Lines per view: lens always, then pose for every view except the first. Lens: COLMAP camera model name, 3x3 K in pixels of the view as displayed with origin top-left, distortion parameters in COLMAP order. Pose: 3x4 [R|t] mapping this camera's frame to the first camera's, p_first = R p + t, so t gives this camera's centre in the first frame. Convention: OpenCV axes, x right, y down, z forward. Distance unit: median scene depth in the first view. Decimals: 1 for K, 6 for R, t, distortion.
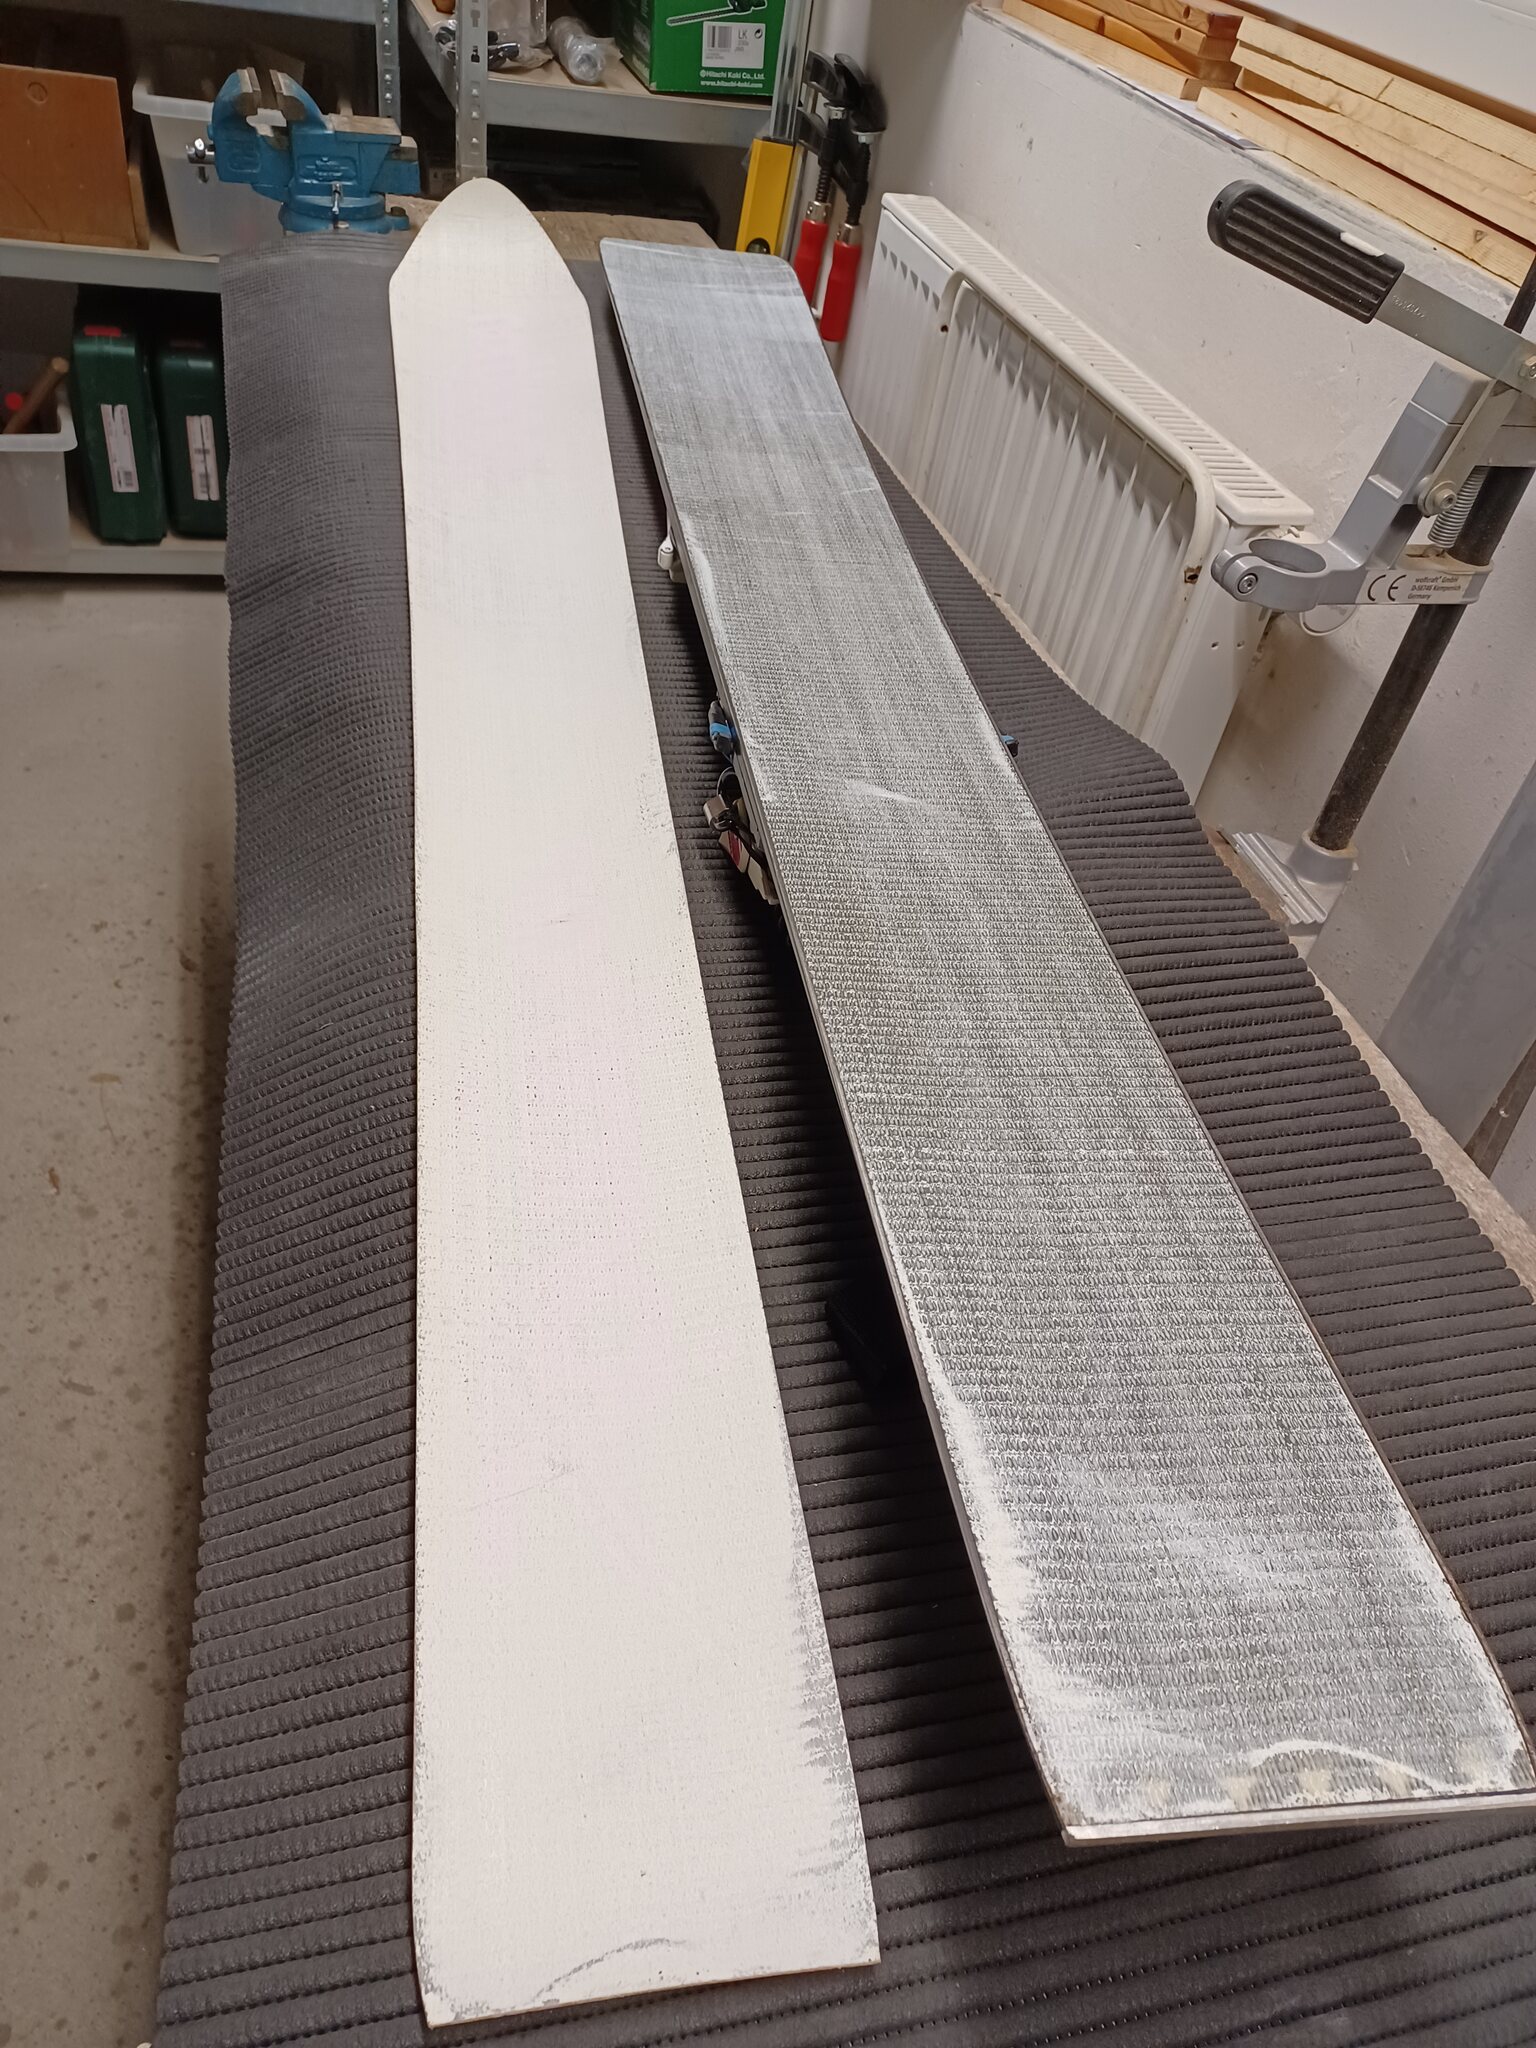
lens RADIAL K [[1476.2, 0, 777.4], [0, 1476.2, 1008.7], [0, 0, 1]] dist [0.015572, -0.005917]
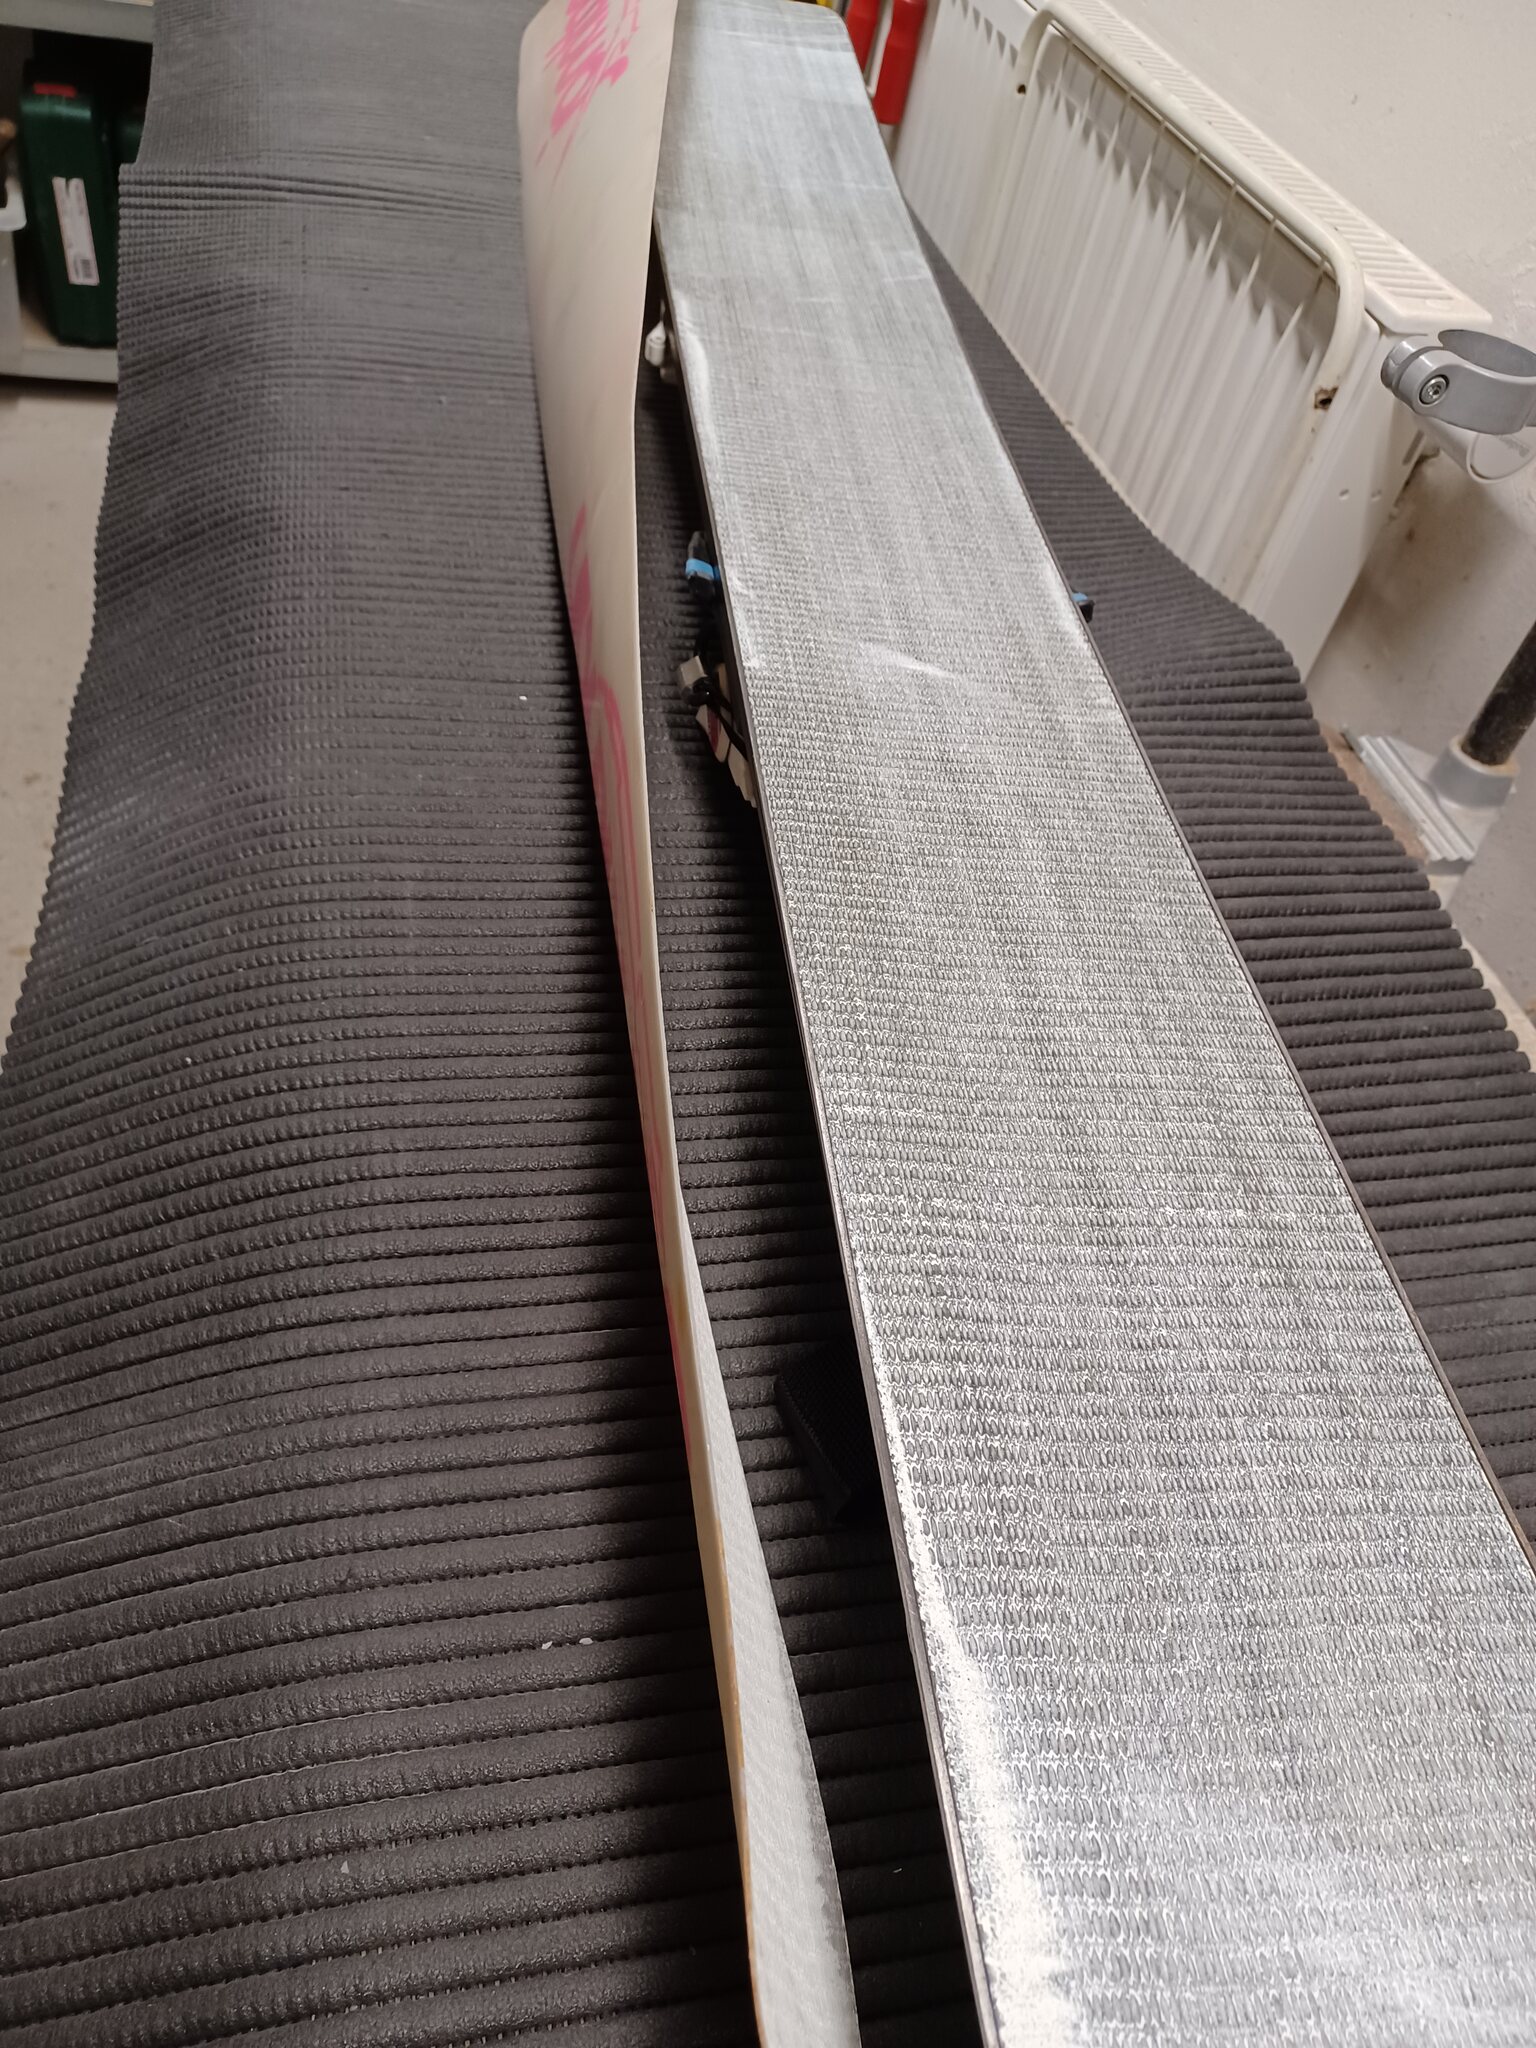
lens RADIAL K [[1476.2, 0, 806.6], [0, 1476.2, 1000.4], [0, 0, 1]] dist [0.015572, -0.005917]
pose [[0.998830, 0.048038, 0.005613, 0.022115], [-0.048334, 0.995626, 0.079957, -0.031732], [-0.001748, -0.080134, 0.996783, 0.230304]]
